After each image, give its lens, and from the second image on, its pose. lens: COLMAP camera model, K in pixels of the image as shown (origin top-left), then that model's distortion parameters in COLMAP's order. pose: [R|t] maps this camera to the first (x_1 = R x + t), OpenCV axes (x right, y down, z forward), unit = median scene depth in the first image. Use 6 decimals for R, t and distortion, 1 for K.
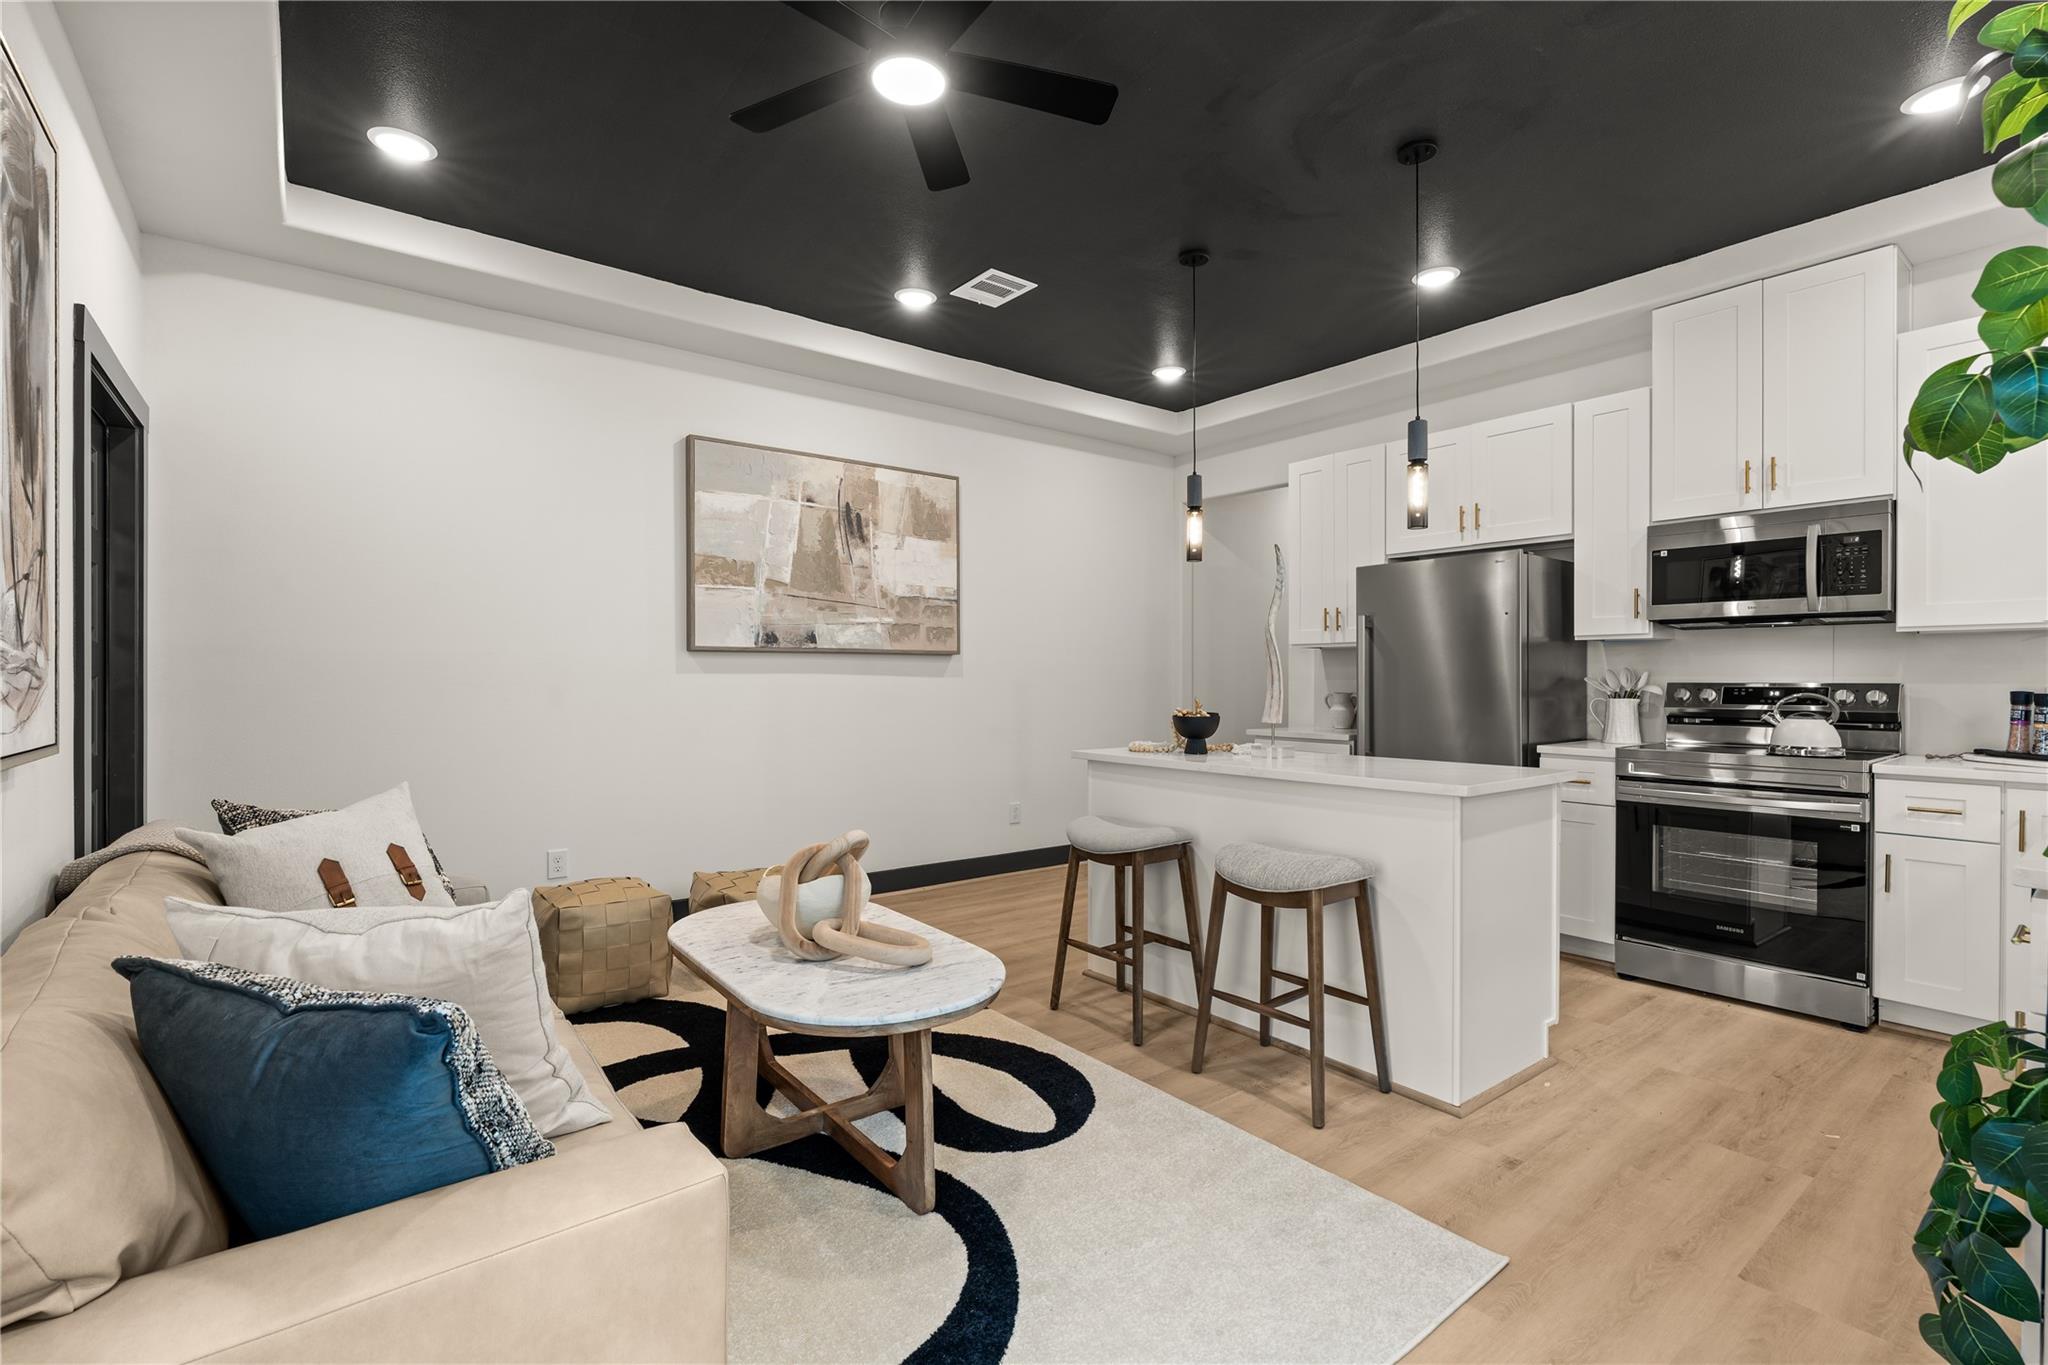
lens RADIAL K [[919.2, 0, 1024.1], [0, 919.2, 681.8], [0, 0, 1]] dist [-0.008169, 0.002126]
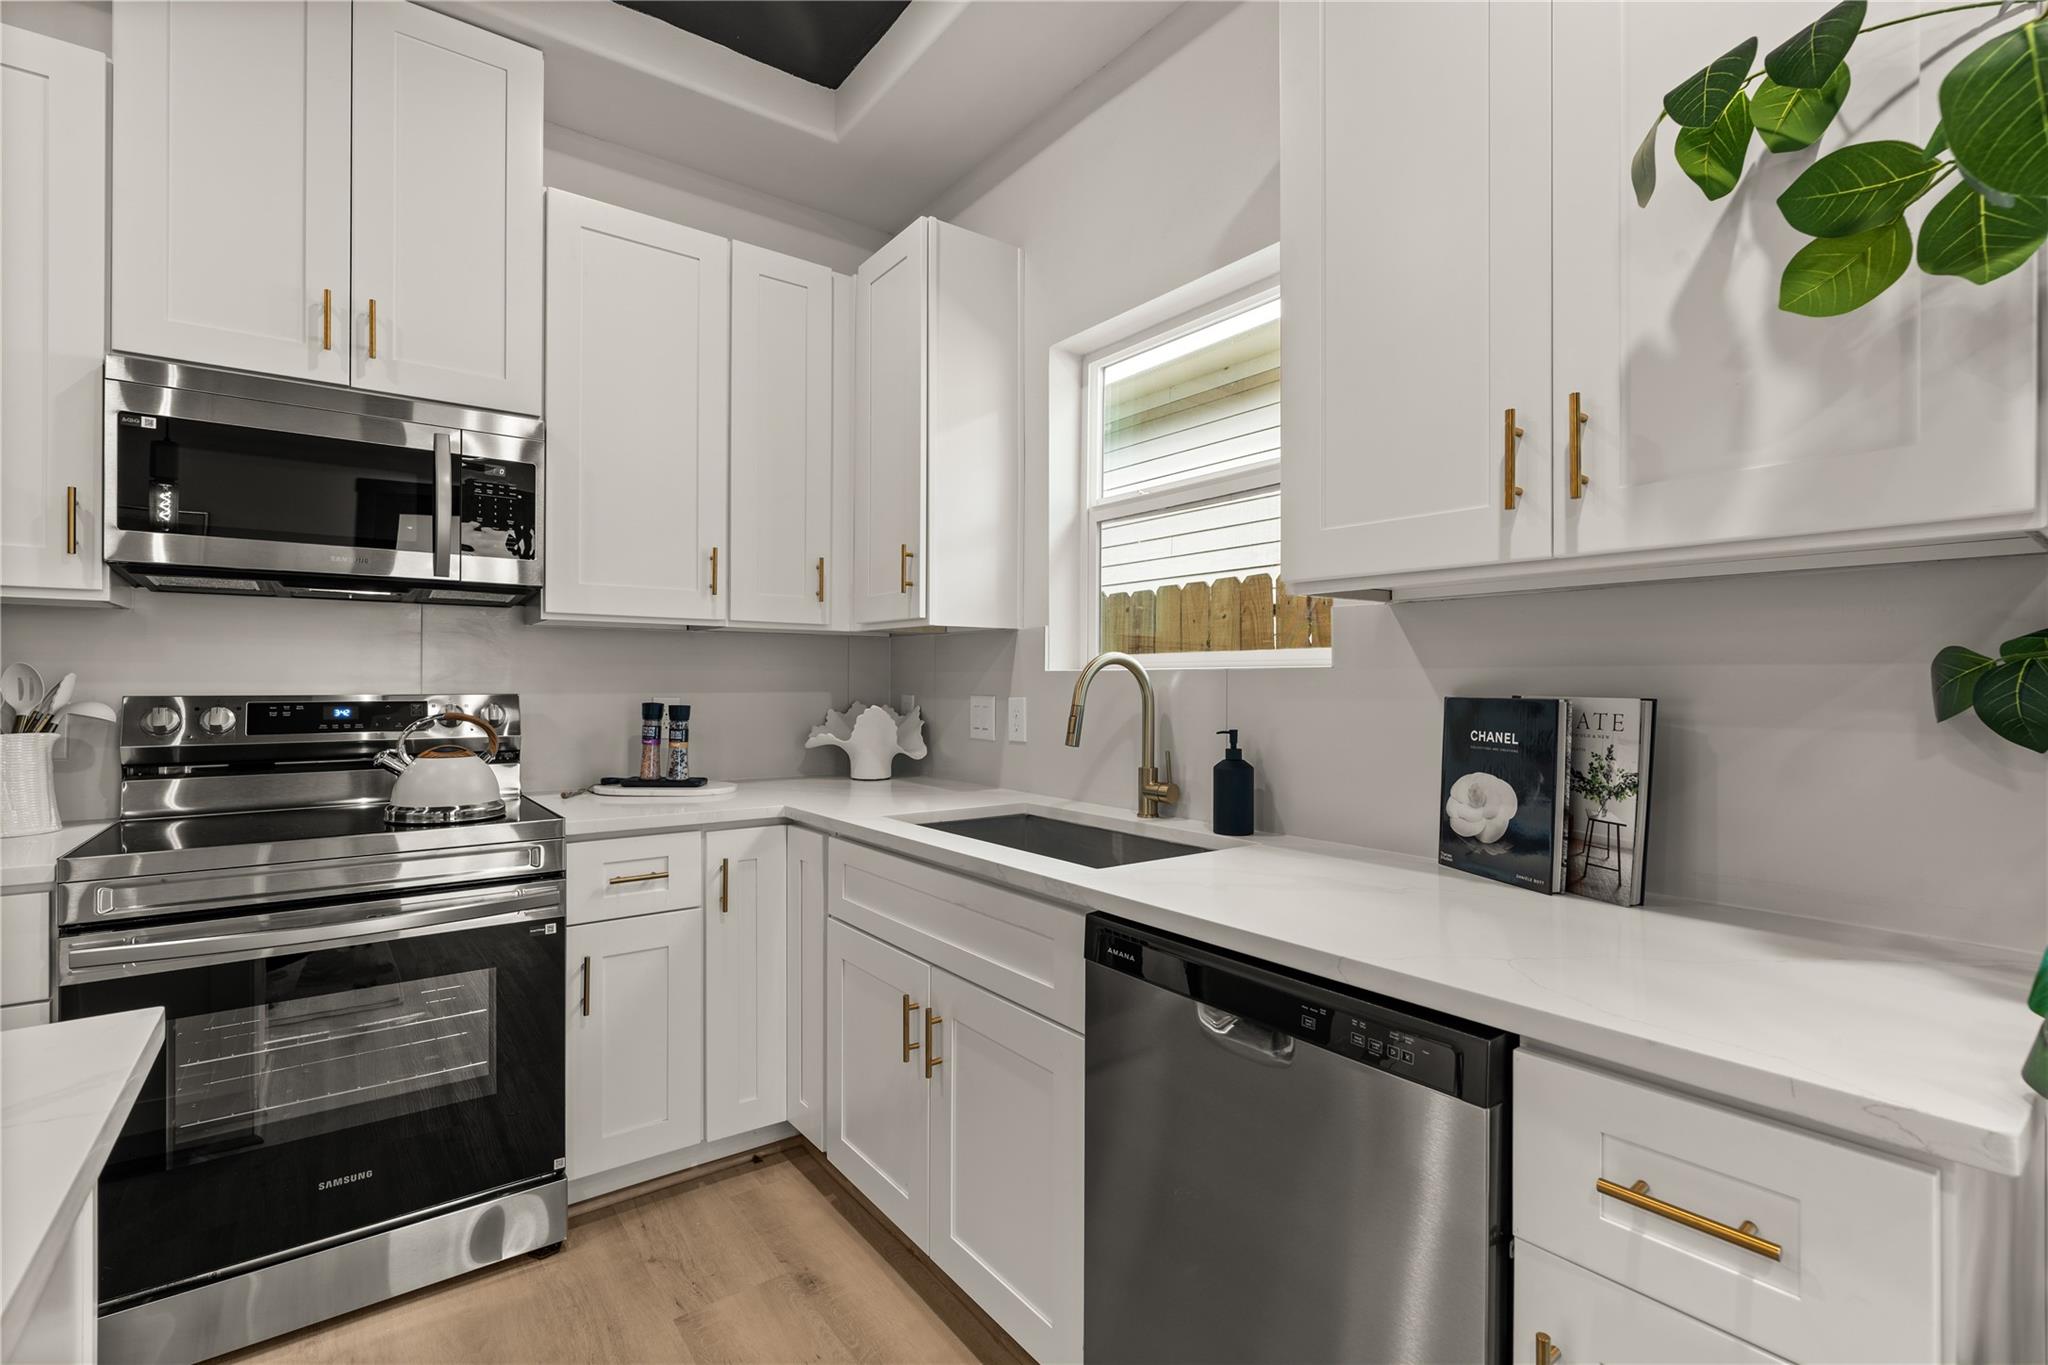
lens RADIAL K [[919.2, 0, 1024.1], [0, 919.2, 681.8], [0, 0, 1]] dist [-0.008169, 0.002126]
pose [[0.018236, 0.001643, 0.999832, 0.254566], [0.002066, 0.999996, -0.001681, -0.005477], [-0.999832, 0.002096, 0.018232, 0.581666]]
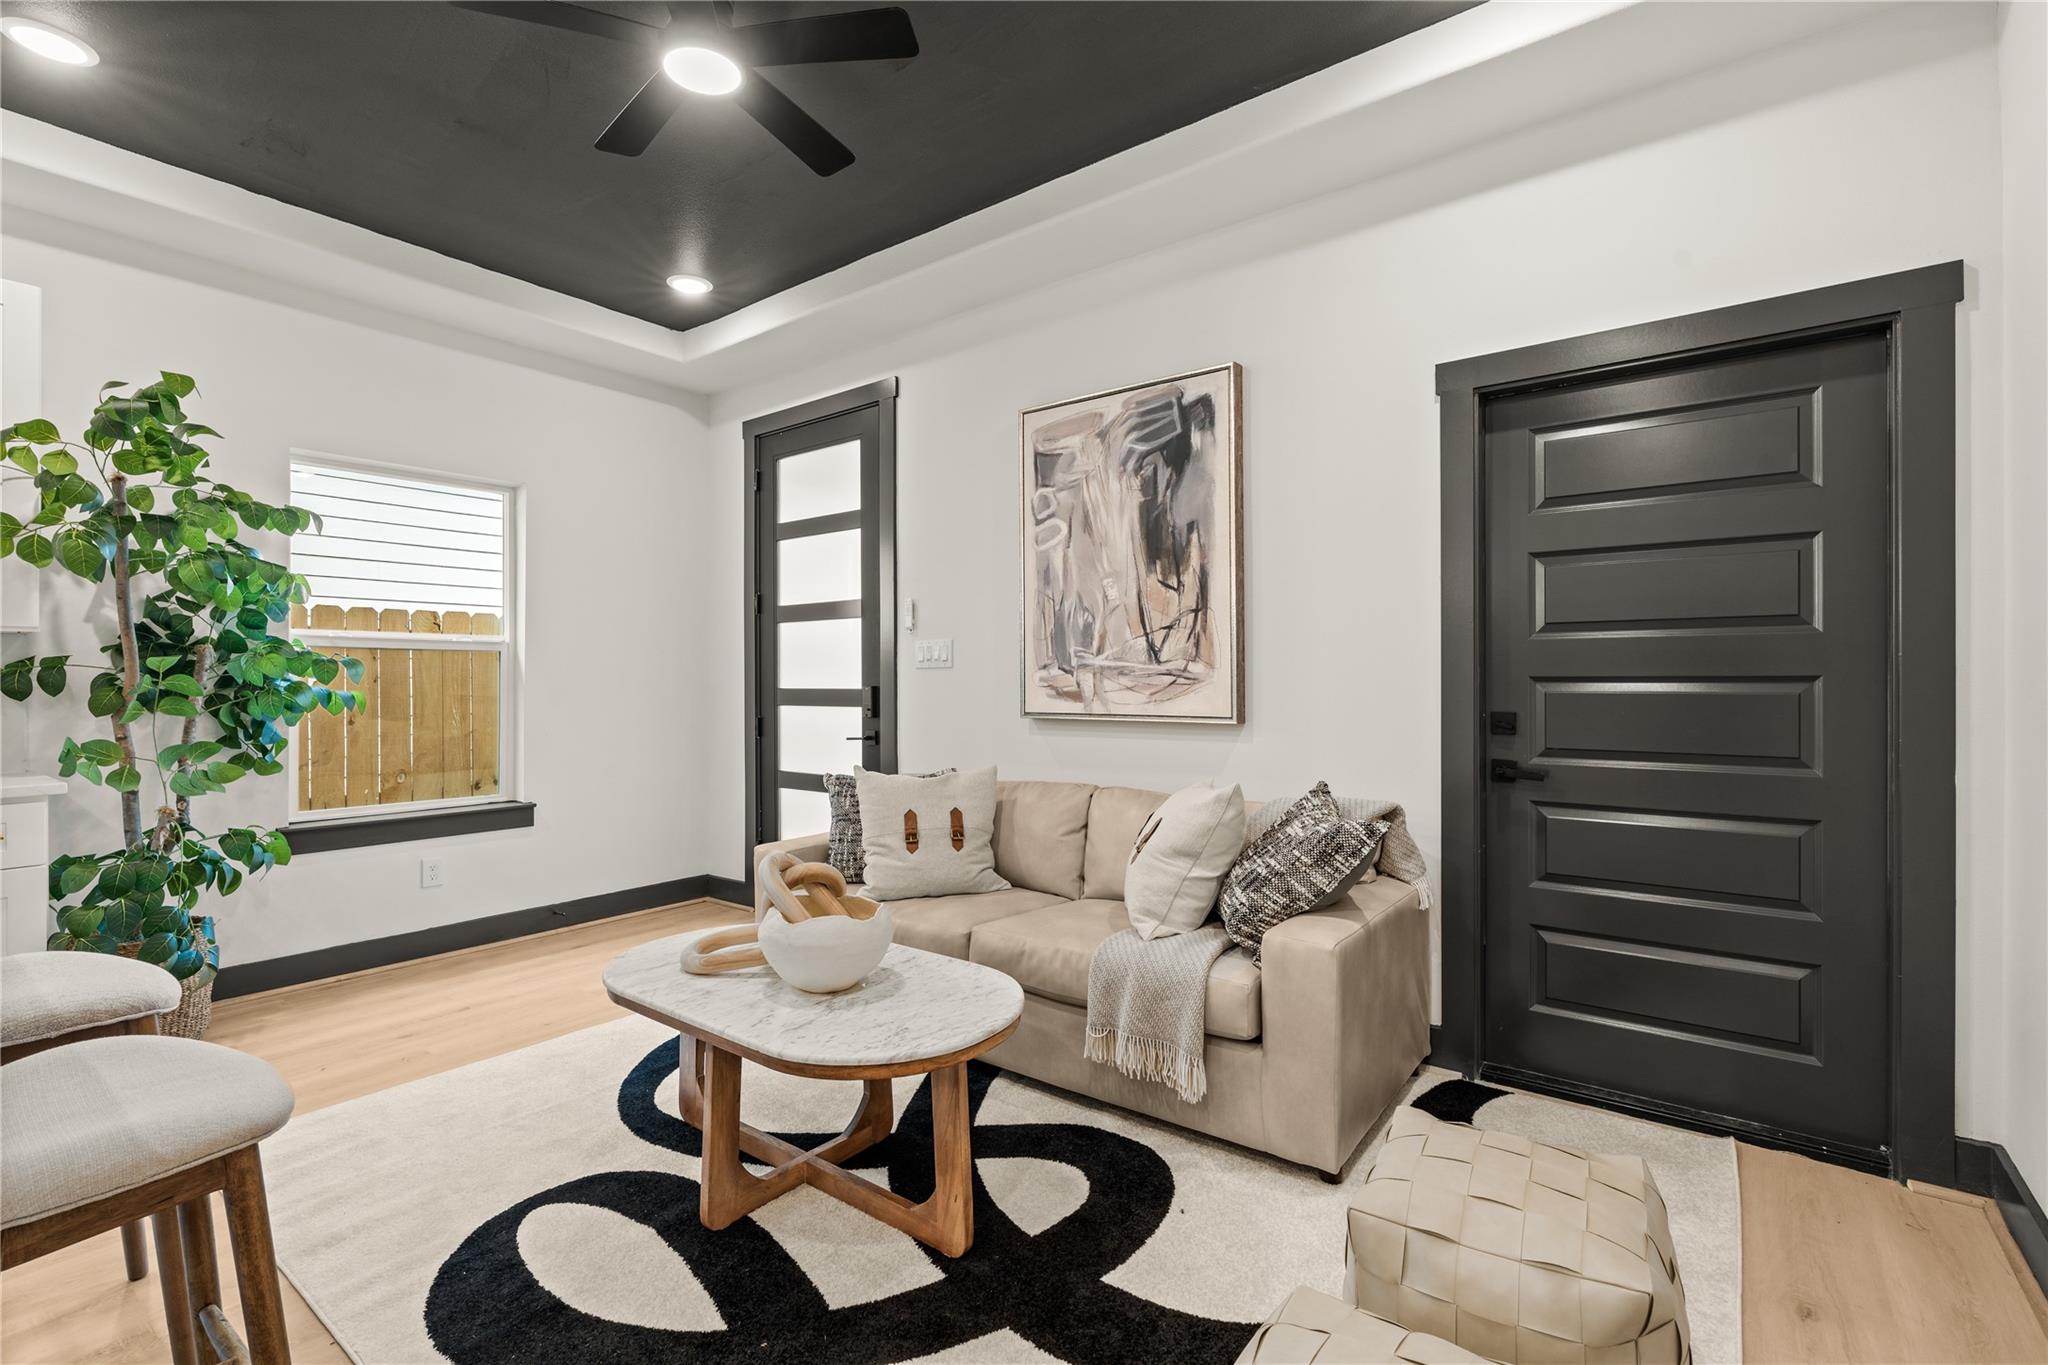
lens RADIAL K [[919.2, 0, 1024.1], [0, 919.2, 681.8], [0, 0, 1]] dist [-0.008169, 0.002126]
pose [[-0.966841, 0.003543, -0.255353, -0.132598], [0.001649, 0.999970, 0.007631, -0.006268], [0.255372, 0.006957, -0.966818, 1.314257]]
